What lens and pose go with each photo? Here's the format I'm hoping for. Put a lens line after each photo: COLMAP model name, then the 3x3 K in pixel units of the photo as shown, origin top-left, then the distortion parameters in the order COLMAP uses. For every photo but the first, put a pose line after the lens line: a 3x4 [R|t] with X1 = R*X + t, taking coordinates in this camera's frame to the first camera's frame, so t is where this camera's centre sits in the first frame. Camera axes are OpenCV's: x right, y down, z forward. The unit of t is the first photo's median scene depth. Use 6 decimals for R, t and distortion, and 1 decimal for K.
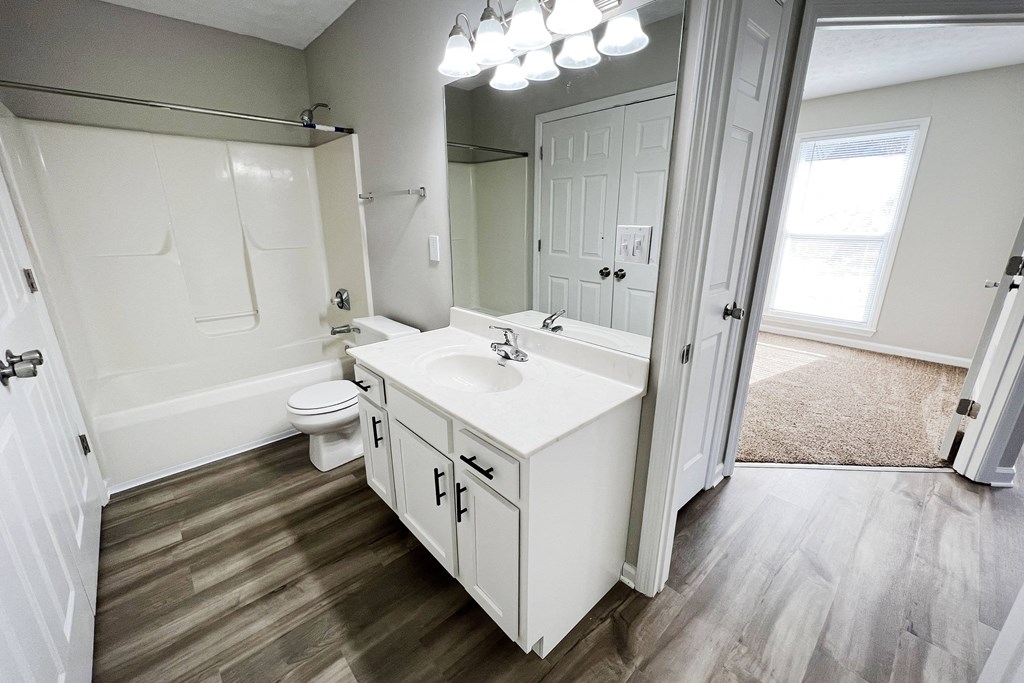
lens RADIAL K [[409.8, 0, 508.7], [0, 409.8, 338.5], [0, 0, 1]] dist [-0.000314, -0.000188]
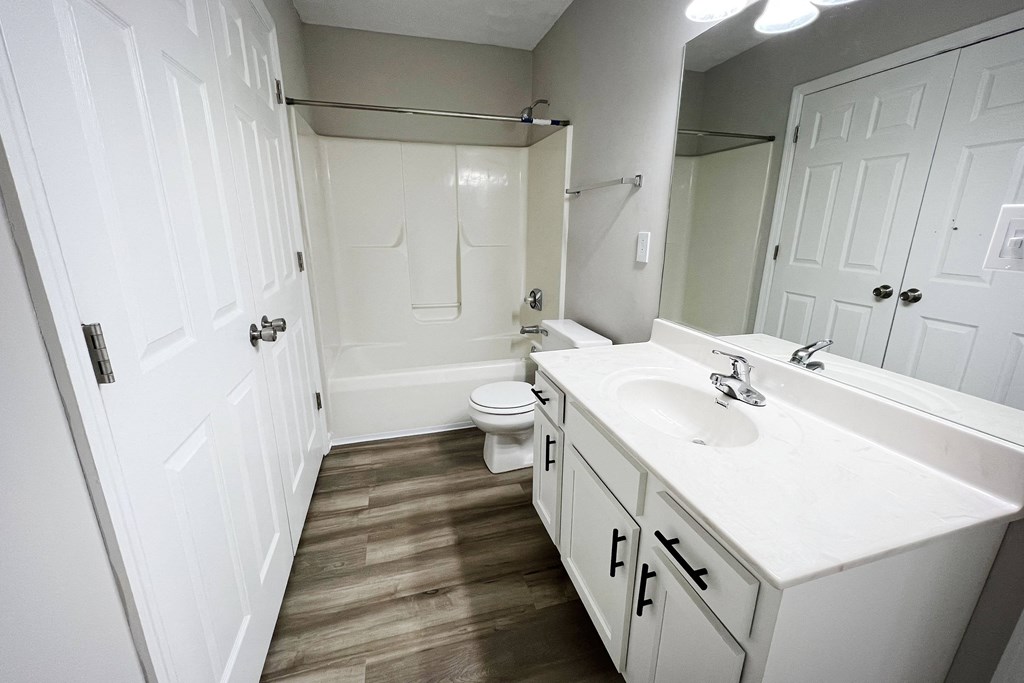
lens RADIAL K [[409.8, 0, 508.7], [0, 409.8, 338.5], [0, 0, 1]] dist [-0.000314, -0.000188]
pose [[0.894744, 0.124356, -0.428915, -0.049488], [-0.131802, 0.991198, 0.012431, -0.009327], [0.426686, 0.045409, 0.903259, 0.146352]]
